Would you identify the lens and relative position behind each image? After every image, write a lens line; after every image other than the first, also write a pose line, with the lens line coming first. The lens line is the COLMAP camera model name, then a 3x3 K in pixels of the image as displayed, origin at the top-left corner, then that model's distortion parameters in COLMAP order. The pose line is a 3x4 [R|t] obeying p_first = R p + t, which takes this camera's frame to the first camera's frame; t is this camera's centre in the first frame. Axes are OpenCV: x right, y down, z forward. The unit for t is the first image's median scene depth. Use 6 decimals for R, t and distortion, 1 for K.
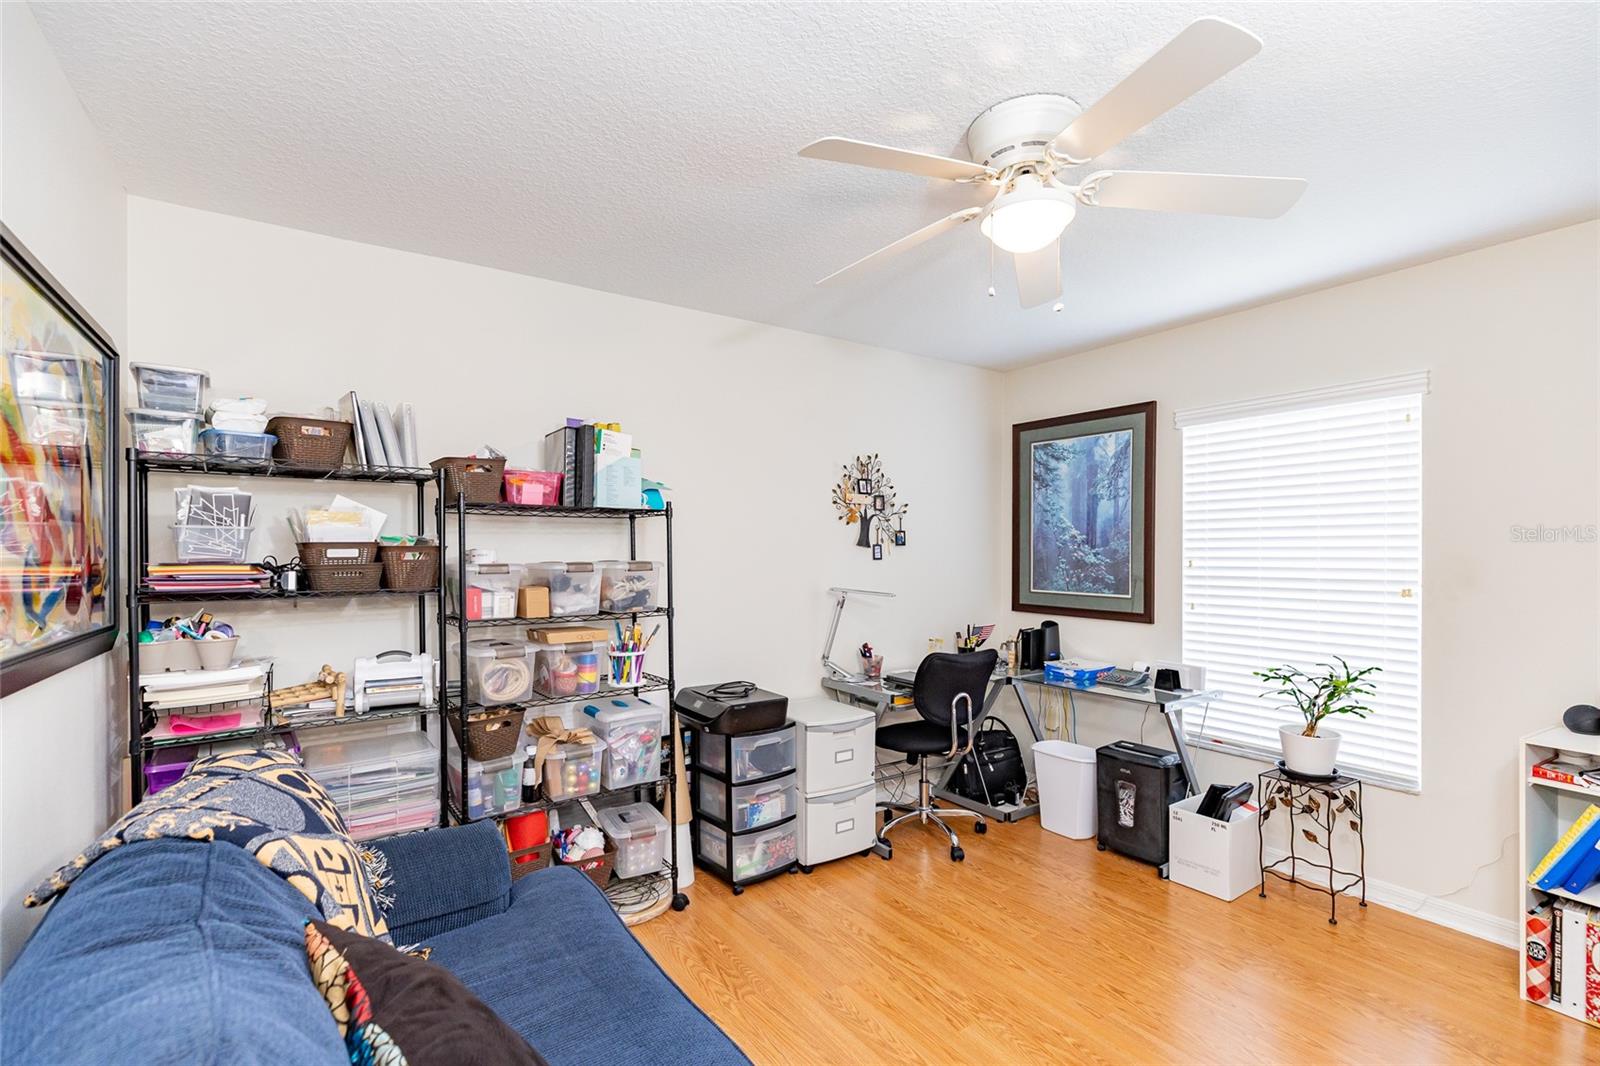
lens RADIAL K [[719.3, 0, 802.9], [0, 719.3, 564.9], [0, 0, 1]] dist [0.000309, 0.000010]
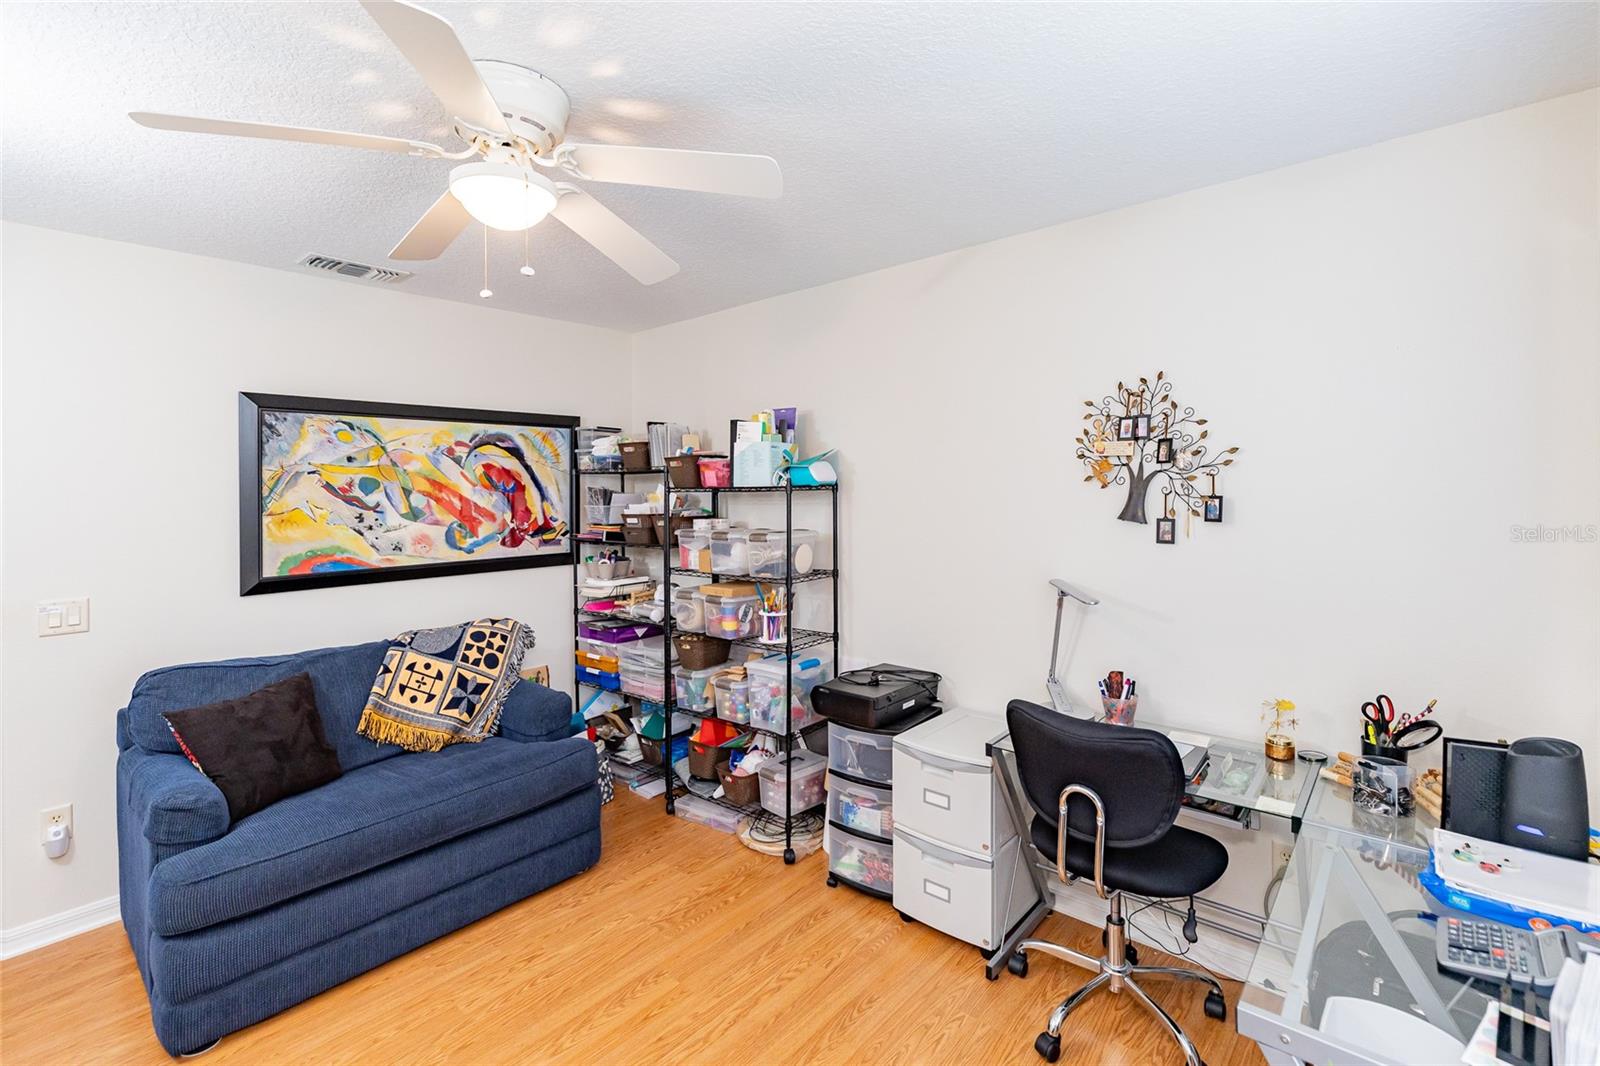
lens RADIAL K [[737.4, 0, 801.8], [0, 737.4, 499.3], [0, 0, 1]] dist [0.001899, 0.000082]
pose [[0.238321, 0.010675, -0.971128, 0.654750], [-0.008259, 0.999926, 0.008965, -0.049368], [0.971151, 0.005884, 0.238391, 0.563113]]
